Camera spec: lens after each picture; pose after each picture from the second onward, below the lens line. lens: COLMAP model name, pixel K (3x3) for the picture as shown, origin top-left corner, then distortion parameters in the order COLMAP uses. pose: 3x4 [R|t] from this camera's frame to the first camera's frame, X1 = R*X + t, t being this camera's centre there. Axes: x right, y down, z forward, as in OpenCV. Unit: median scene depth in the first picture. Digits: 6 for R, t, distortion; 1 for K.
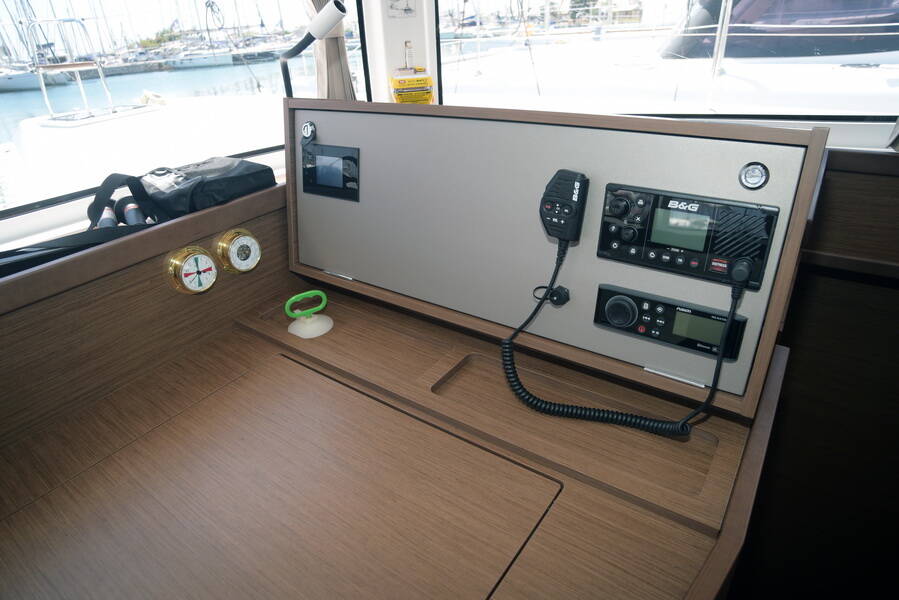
lens RADIAL K [[546.4, 0, 441.1], [0, 546.4, 285.6], [0, 0, 1]] dist [-0.045524, 0.001963]
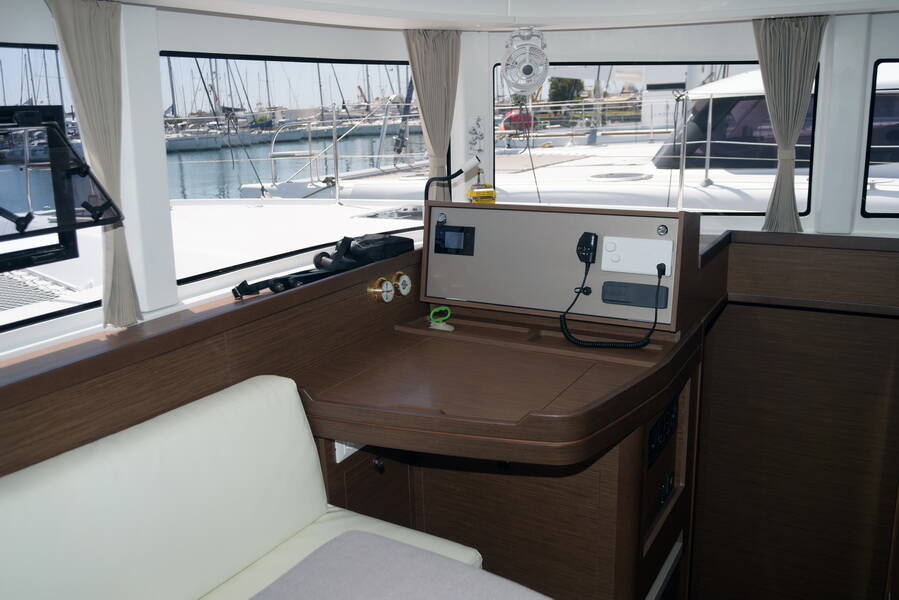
lens RADIAL K [[766.0, 0, 446.2], [0, 766.0, 292.8], [0, 0, 1]] dist [-0.026780, 0.001035]
pose [[0.996268, 0.006569, 0.086067, -0.431574], [0.012577, 0.975411, -0.220034, 0.498032], [-0.085396, 0.220295, 0.971688, -1.368182]]
